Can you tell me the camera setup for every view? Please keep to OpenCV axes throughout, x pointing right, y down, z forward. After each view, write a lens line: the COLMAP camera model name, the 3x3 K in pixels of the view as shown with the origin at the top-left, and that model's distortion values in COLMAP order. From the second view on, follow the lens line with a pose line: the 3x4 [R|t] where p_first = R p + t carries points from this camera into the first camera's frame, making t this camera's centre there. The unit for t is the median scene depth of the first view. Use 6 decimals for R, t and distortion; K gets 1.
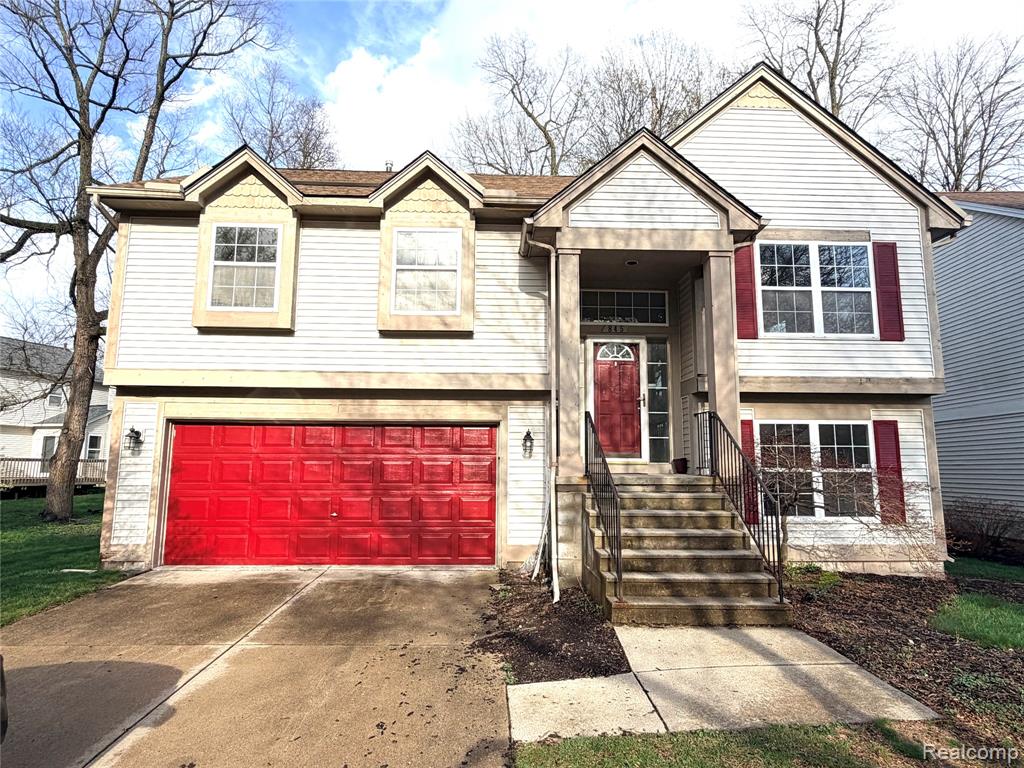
lens RADIAL K [[611.0, 0, 512.3], [0, 611.0, 386.0], [0, 0, 1]] dist [0.000922, -0.001989]
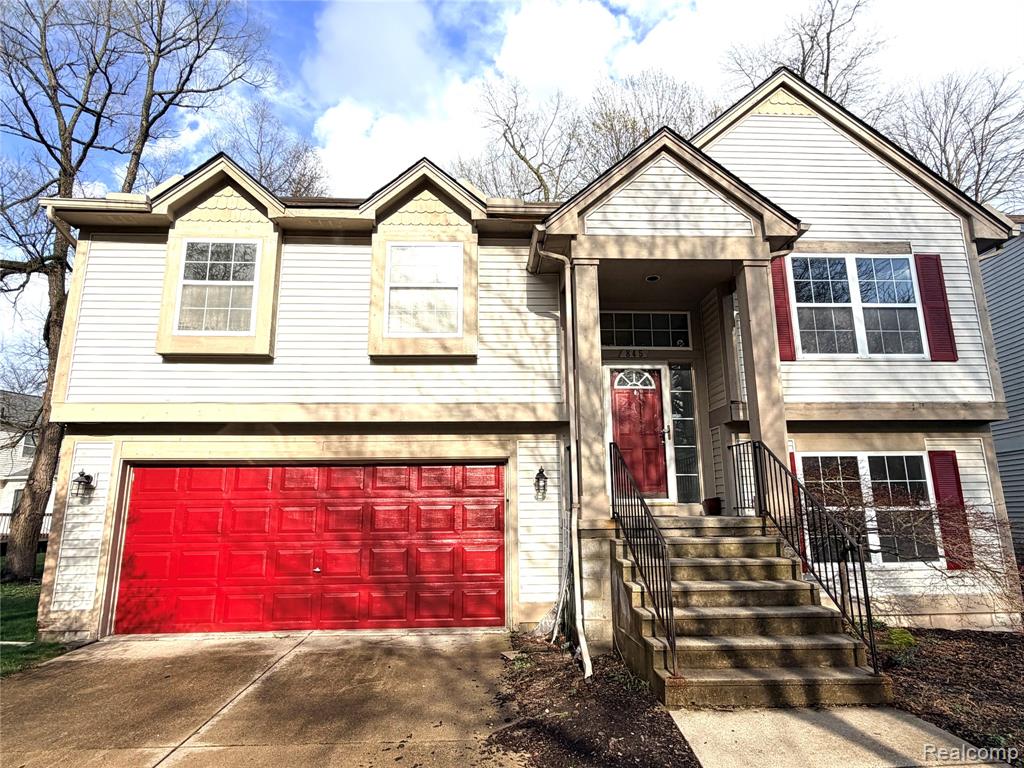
lens RADIAL K [[611.0, 0, 513.1], [0, 611.0, 386.2], [0, 0, 1]] dist [0.000922, -0.001989]
pose [[0.999792, -0.012813, 0.015850, -0.025598], [0.013990, 0.996967, -0.076558, 0.022508], [-0.014821, 0.076764, 0.996939, 0.119883]]
